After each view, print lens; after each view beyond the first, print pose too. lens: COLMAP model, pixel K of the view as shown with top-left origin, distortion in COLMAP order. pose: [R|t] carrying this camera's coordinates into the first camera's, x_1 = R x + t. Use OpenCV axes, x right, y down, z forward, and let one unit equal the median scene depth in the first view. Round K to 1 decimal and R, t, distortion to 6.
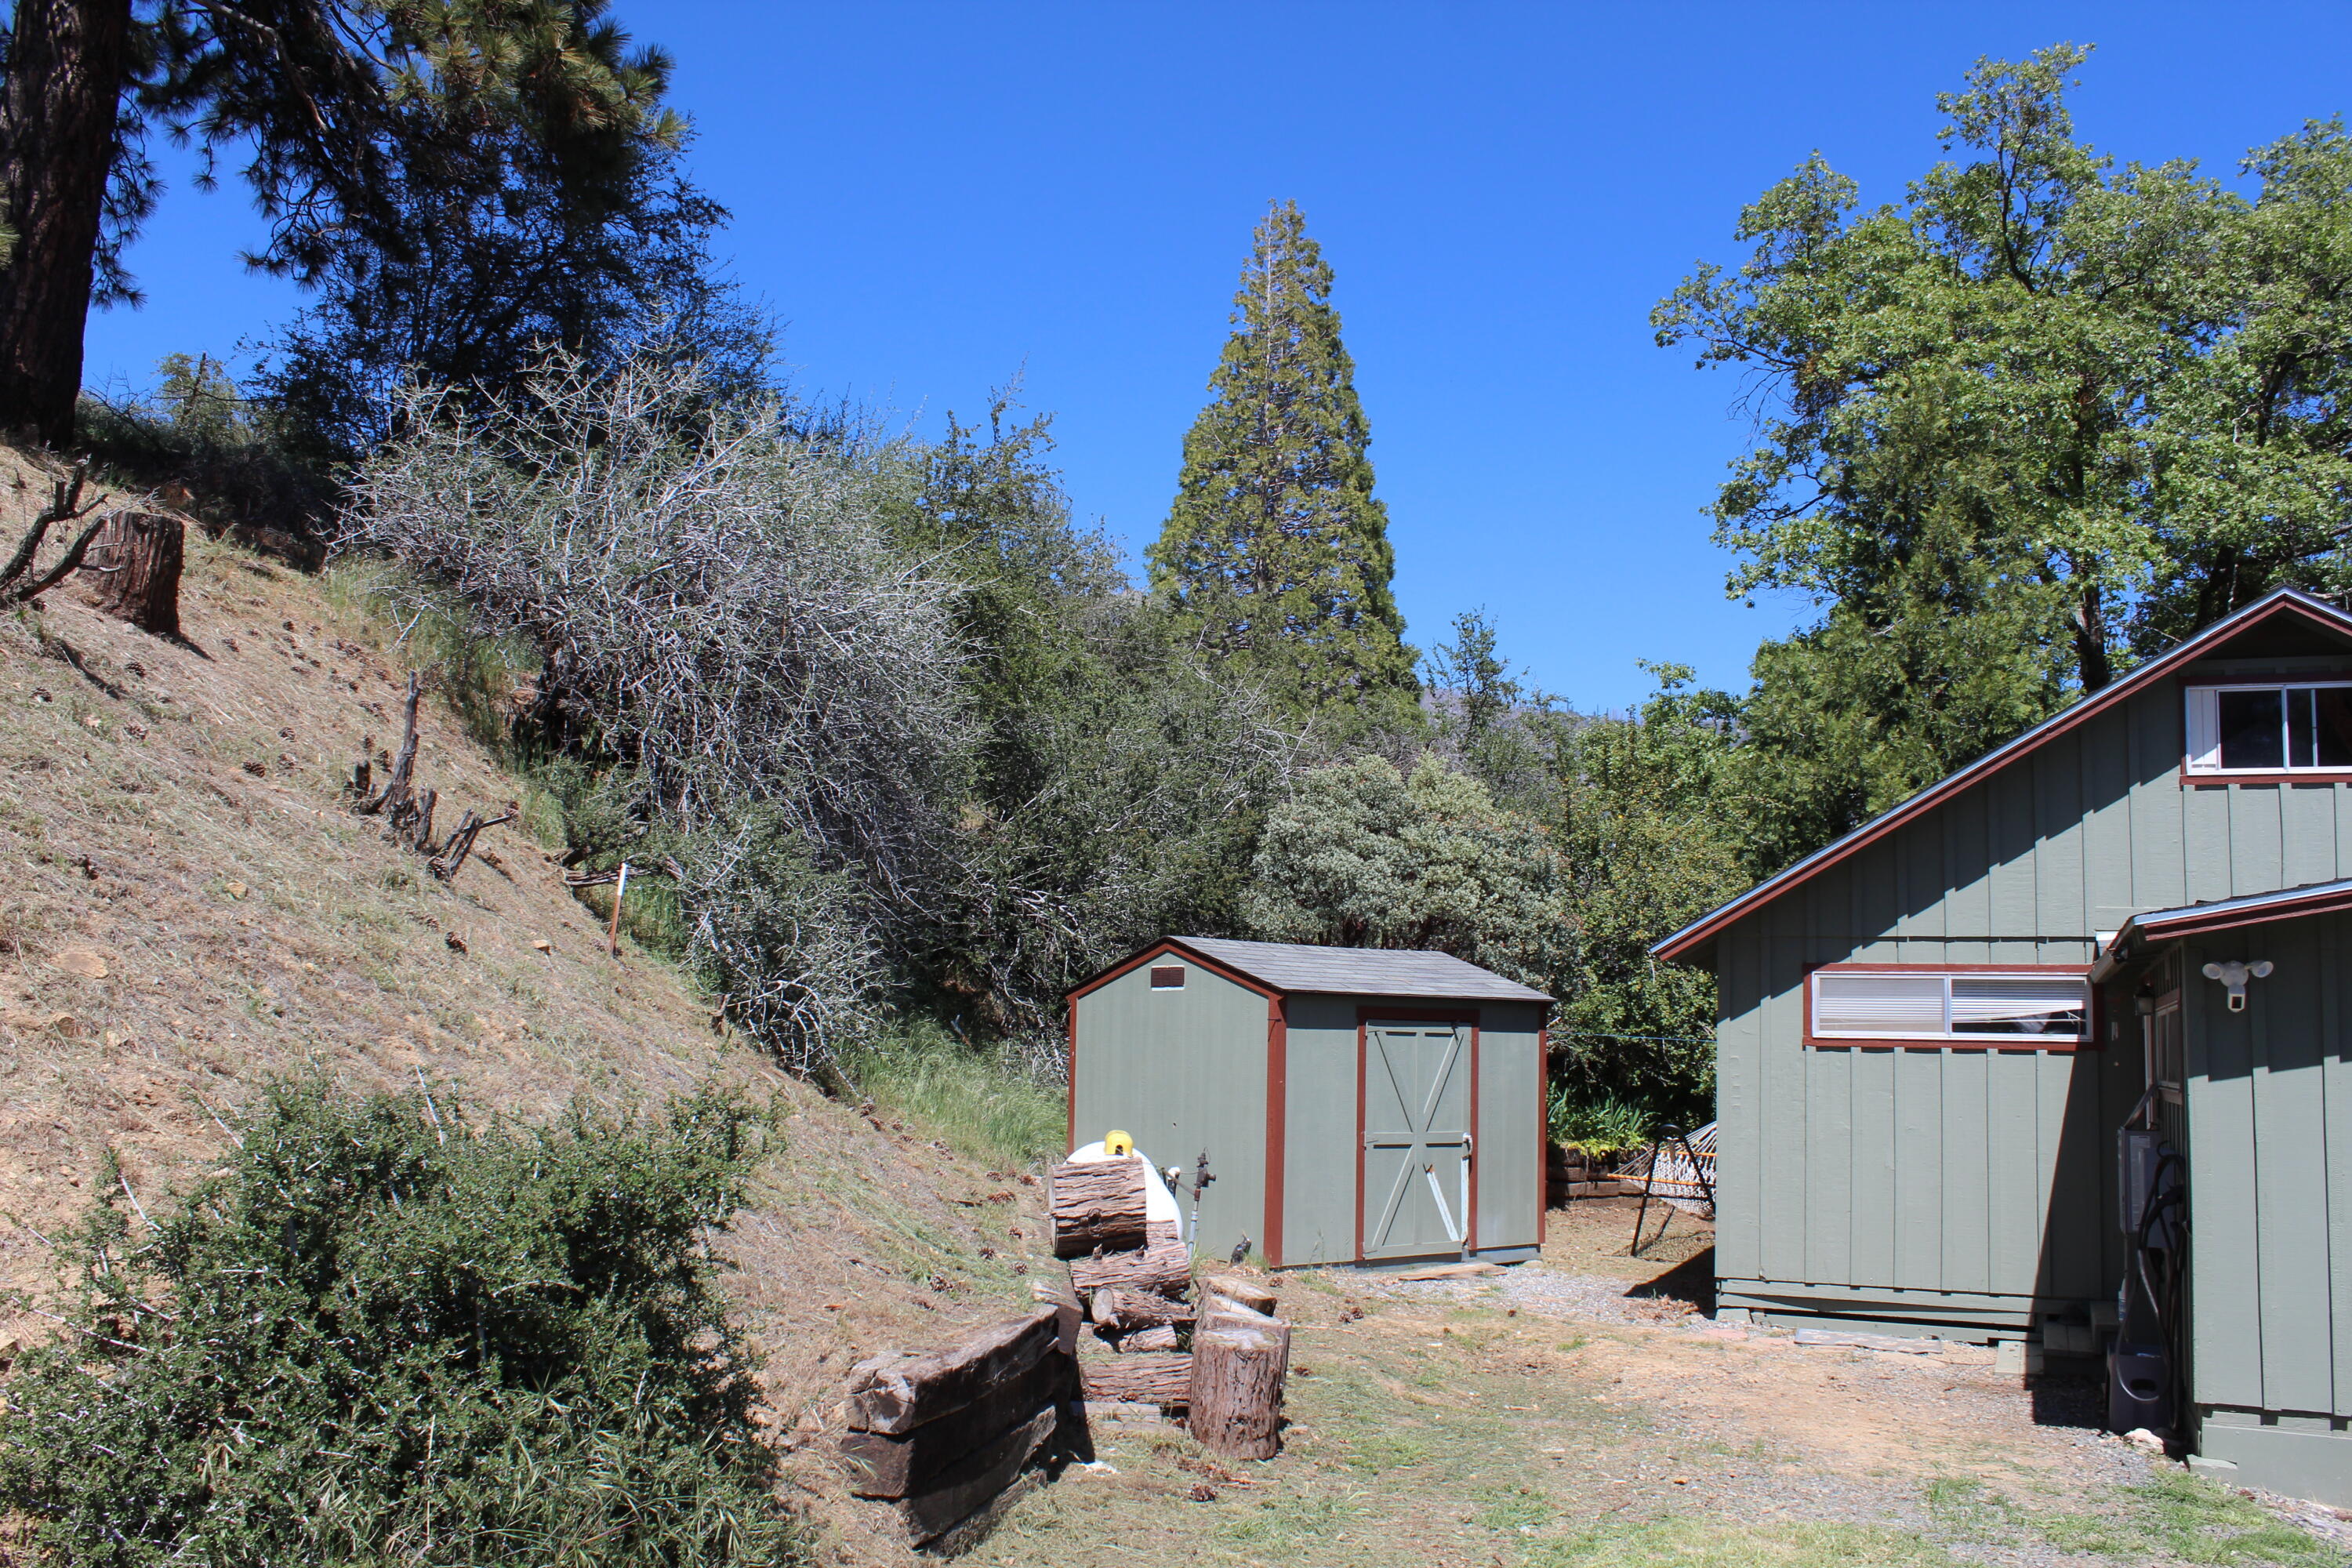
lens RADIAL K [[1937.2, 0, 1166.7], [0, 1937.2, 790.8], [0, 0, 1]] dist [-0.159060, 0.117378]
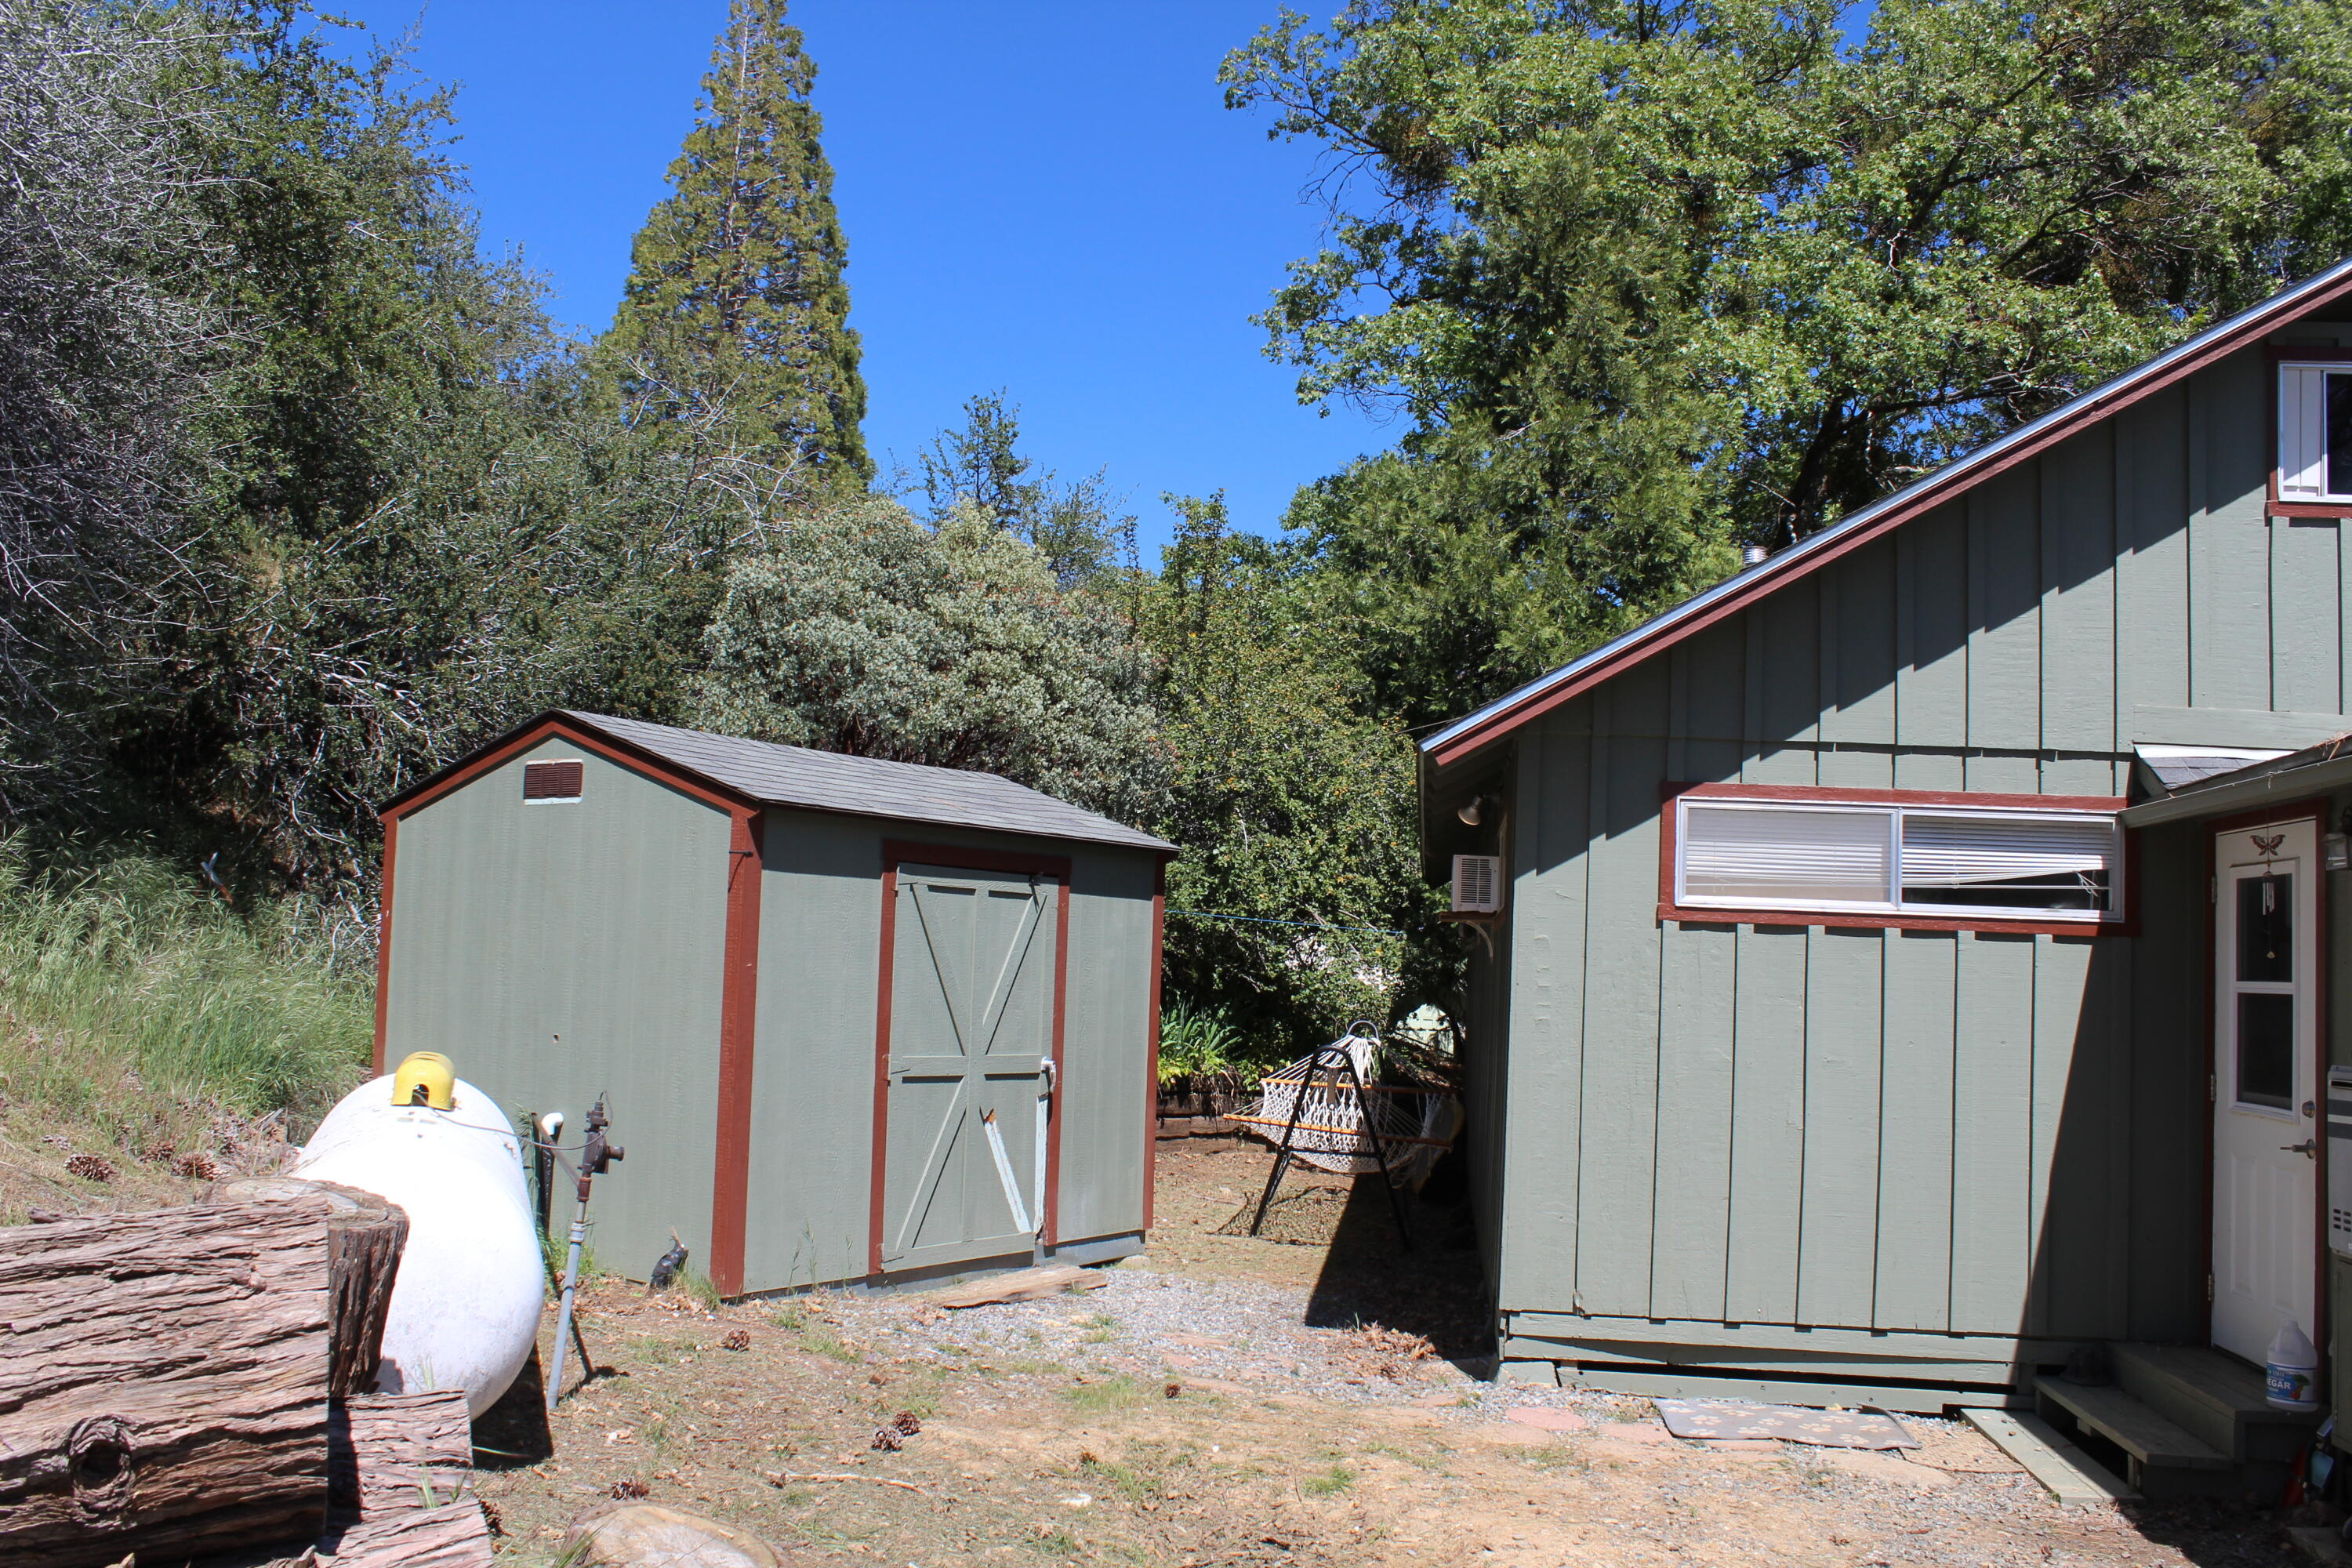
lens RADIAL K [[1937.2, 0, 1163.2], [0, 1937.2, 798.8], [0, 0, 1]] dist [-0.159060, 0.117378]
pose [[0.957462, 0.037085, 0.286166, 0.011467], [-0.052321, 0.997580, 0.045779, 0.061931], [-0.283776, -0.058804, 0.957086, 0.380394]]
